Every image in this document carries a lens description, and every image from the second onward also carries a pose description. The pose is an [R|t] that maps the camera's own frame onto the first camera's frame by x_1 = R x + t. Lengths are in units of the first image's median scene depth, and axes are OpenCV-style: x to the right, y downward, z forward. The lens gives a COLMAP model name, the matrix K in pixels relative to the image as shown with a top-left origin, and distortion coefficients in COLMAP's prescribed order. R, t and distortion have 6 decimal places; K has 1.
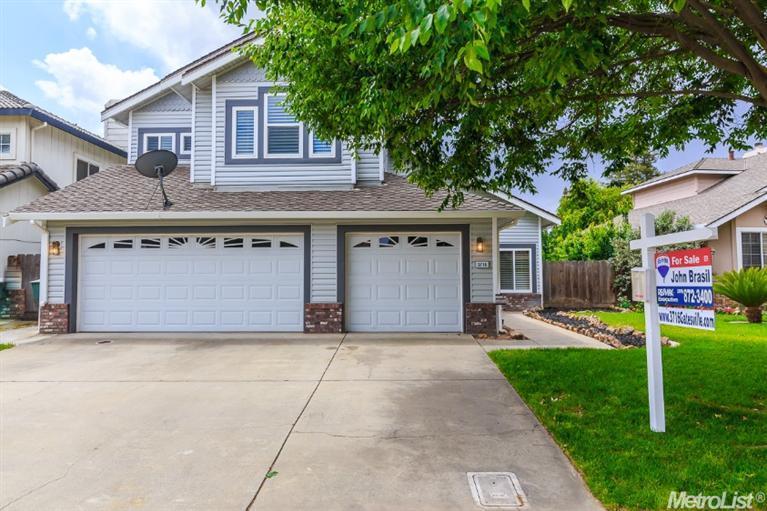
lens RADIAL K [[510.5, 0, 383.4], [0, 510.5, 255.9], [0, 0, 1]] dist [-0.011985, -0.001915]
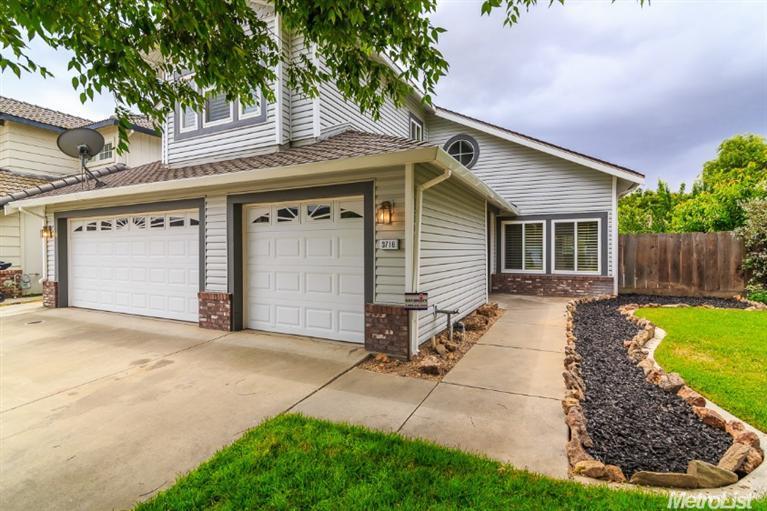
lens RADIAL K [[370.8, 0, 383.0], [0, 370.8, 255.0], [0, 0, 1]] dist [-0.000948, -0.000006]
pose [[0.908075, 0.005840, -0.418766, 0.362404], [0.020102, 0.998143, 0.057510, 0.003255], [0.418324, -0.060642, 0.906271, 0.554740]]
